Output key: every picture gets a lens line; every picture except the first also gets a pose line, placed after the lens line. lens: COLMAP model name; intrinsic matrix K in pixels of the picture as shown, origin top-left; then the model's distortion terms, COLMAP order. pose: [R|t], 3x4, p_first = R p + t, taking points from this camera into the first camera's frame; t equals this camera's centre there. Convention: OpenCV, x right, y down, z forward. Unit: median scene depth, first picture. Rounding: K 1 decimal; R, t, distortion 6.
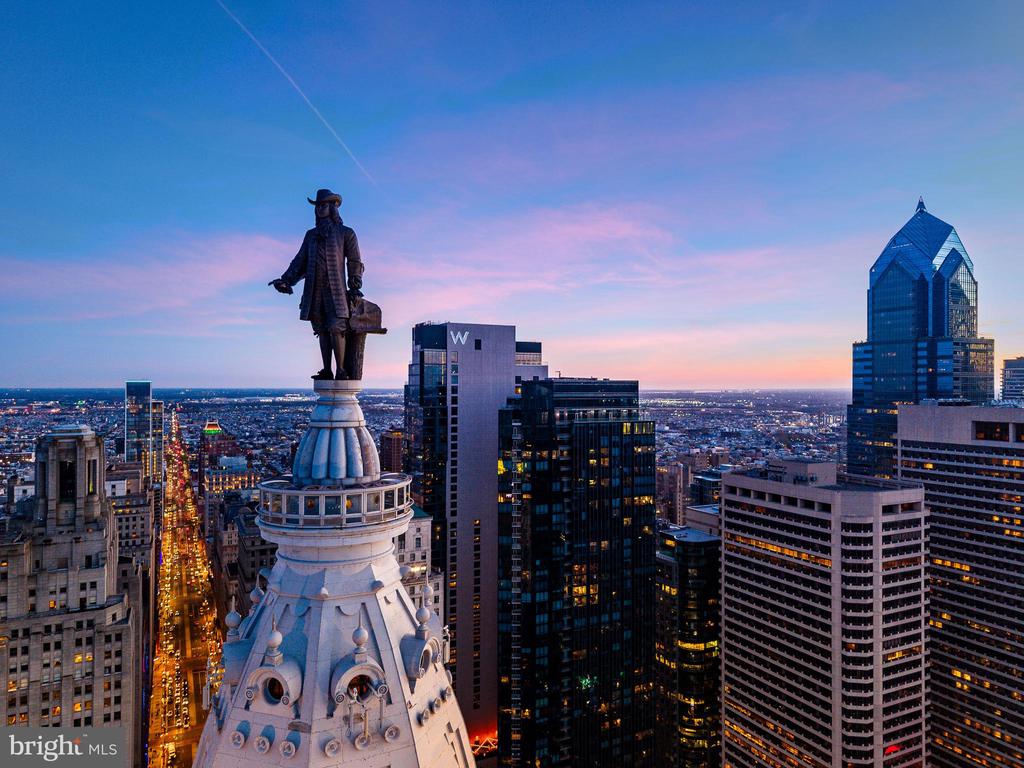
lens RADIAL K [[681.8, 0, 512.0], [0, 681.8, 384.0], [0, 0, 1]] dist [0.046029, -0.000470]
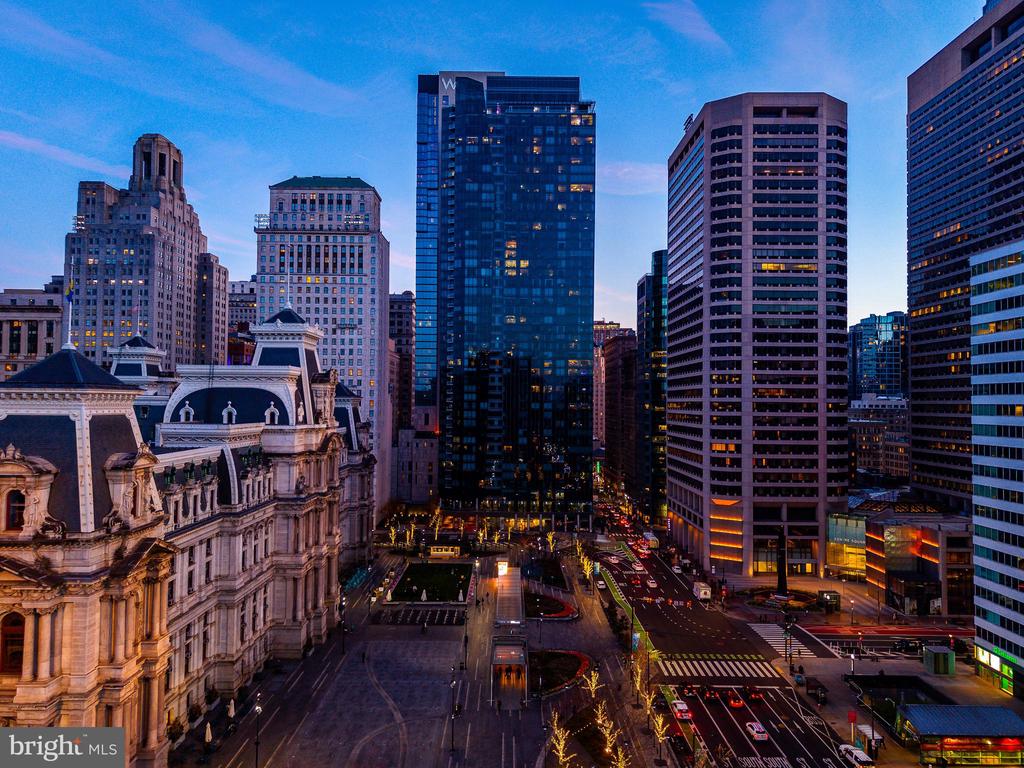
lens RADIAL K [[681.8, 0, 512.0], [0, 681.8, 384.0], [0, 0, 1]] dist [0.046029, -0.000470]
pose [[0.900412, -0.005445, -0.435003, 0.582314], [-0.006236, 0.999657, -0.025422, 0.525450], [0.434993, 0.025603, 0.900070, 0.010690]]
